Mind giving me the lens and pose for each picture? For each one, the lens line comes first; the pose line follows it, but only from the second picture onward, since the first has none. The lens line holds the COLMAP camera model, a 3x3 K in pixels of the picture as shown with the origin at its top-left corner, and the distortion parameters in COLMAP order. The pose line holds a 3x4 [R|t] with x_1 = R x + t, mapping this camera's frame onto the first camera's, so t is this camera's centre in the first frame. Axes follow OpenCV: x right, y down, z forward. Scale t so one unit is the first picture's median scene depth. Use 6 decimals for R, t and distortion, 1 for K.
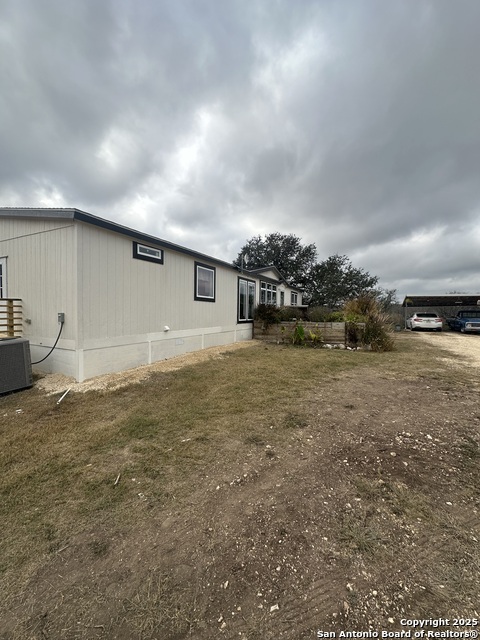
lens RADIAL K [[254.1, 0, 239.7], [0, 254.1, 317.0], [0, 0, 1]] dist [-0.001129, 0.000469]
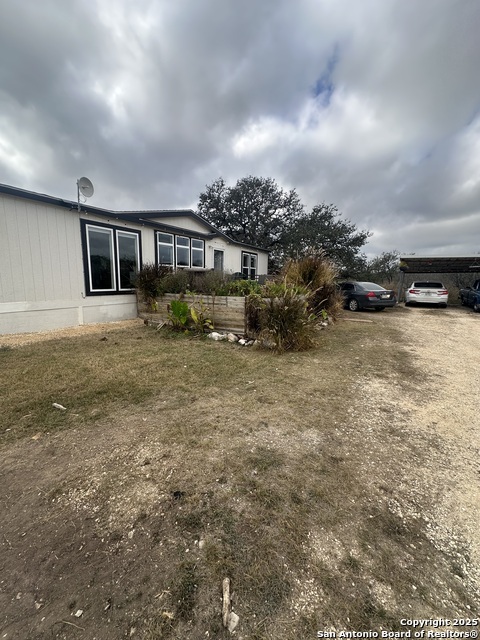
lens RADIAL K [[254.1, 0, 238.6], [0, 254.1, 320.4], [0, 0, 1]] dist [-0.001129, 0.000469]
pose [[0.996857, 0.020290, -0.076574, 0.294719], [-0.009197, 0.989748, 0.142527, -0.005840], [0.078681, -0.141375, 0.986824, 0.267246]]
